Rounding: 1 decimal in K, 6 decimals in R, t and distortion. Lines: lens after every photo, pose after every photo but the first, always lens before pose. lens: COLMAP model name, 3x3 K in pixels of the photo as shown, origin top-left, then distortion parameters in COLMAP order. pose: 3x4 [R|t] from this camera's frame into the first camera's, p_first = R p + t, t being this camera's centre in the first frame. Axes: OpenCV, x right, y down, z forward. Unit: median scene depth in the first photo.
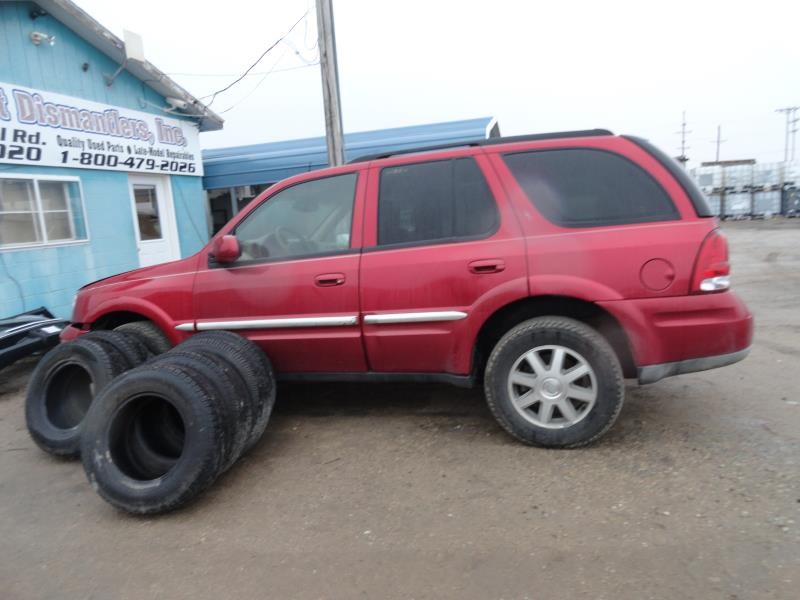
lens RADIAL K [[551.4, 0, 402.0], [0, 551.4, 300.8], [0, 0, 1]] dist [0.003498, -0.004697]
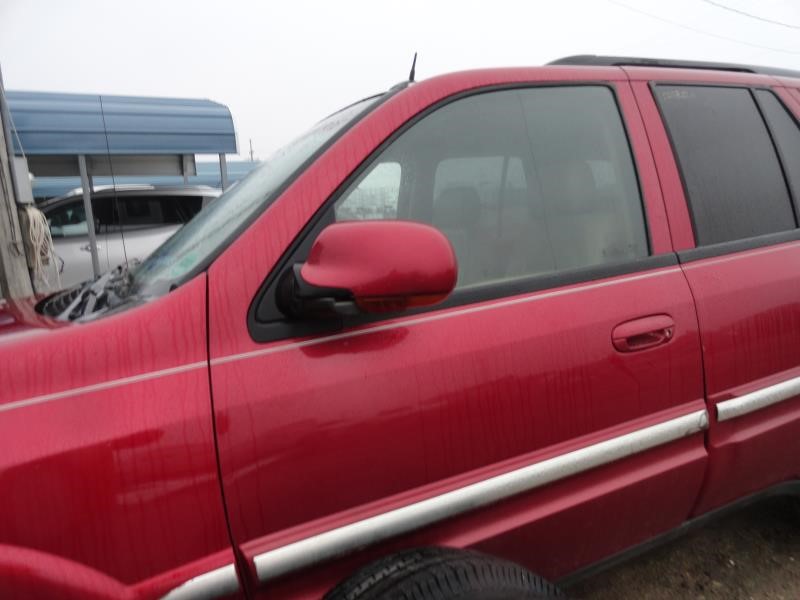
lens RADIAL K [[551.4, 0, 400.3], [0, 551.4, 301.7], [0, 0, 1]] dist [0.003498, -0.004697]
pose [[0.730059, -0.077417, 0.678985, -0.488518], [0.102948, 0.994683, 0.002720, -0.073227], [-0.675585, 0.067915, 0.734147, 0.751956]]
